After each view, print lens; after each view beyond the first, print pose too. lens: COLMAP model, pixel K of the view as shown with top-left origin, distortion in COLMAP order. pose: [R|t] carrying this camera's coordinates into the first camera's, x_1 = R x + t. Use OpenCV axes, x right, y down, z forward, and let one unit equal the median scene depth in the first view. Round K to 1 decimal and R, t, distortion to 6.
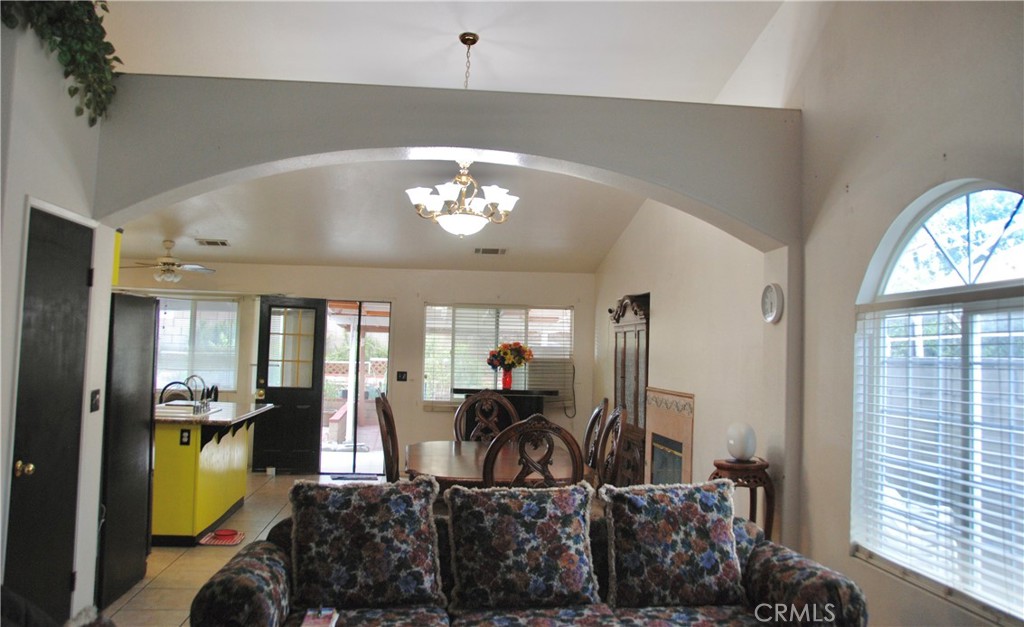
lens RADIAL K [[794.1, 0, 512.0], [0, 794.1, 313.5], [0, 0, 1]] dist [-0.120108, -0.000041]
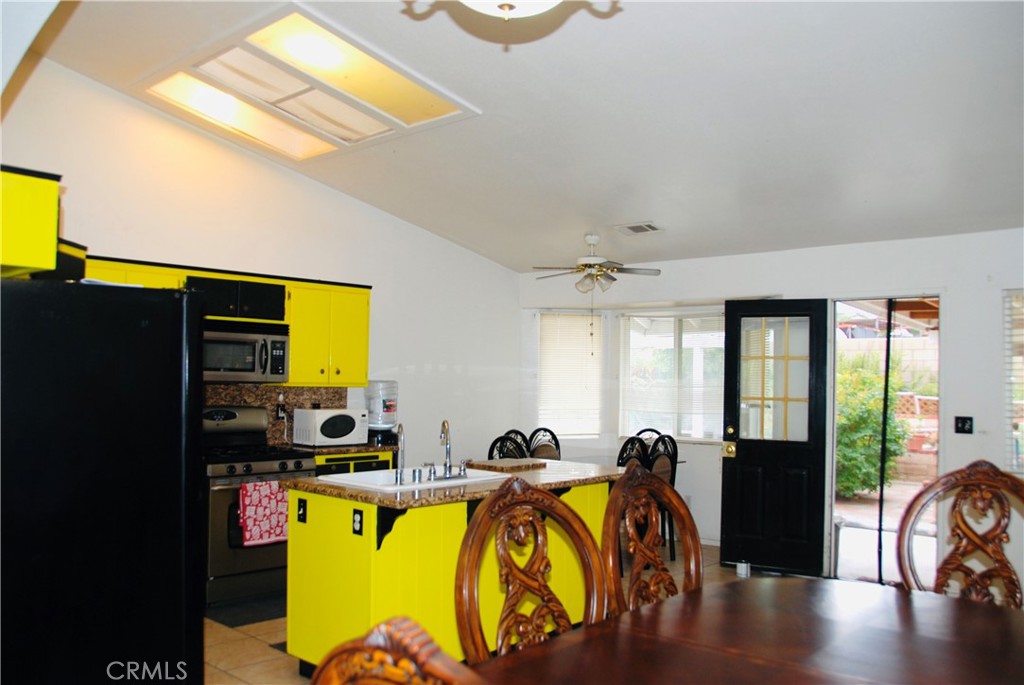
lens RADIAL K [[872.0, 0, 512.0], [0, 872.0, 342.5], [0, 0, 1]] dist [-0.132179, 0.137092]
pose [[0.663287, -0.049434, -0.746731, 0.103318], [0.042966, 0.998686, -0.027949, 0.024929], [0.747131, -0.013546, 0.664539, 0.376701]]
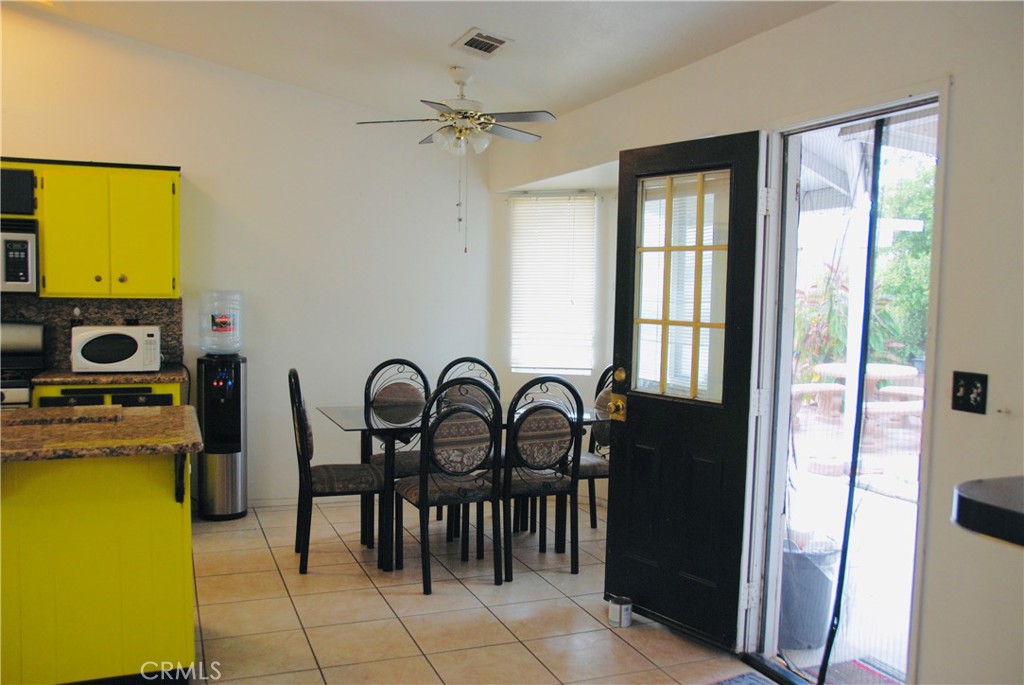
lens RADIAL K [[872.0, 0, 512.0], [0, 872.0, 342.5], [0, 0, 1]] dist [-0.132179, 0.137092]
pose [[0.273959, 0.034094, -0.961137, 0.073497], [0.041487, 0.998022, 0.047227, 0.047785], [0.960846, -0.052813, 0.272003, 0.824927]]
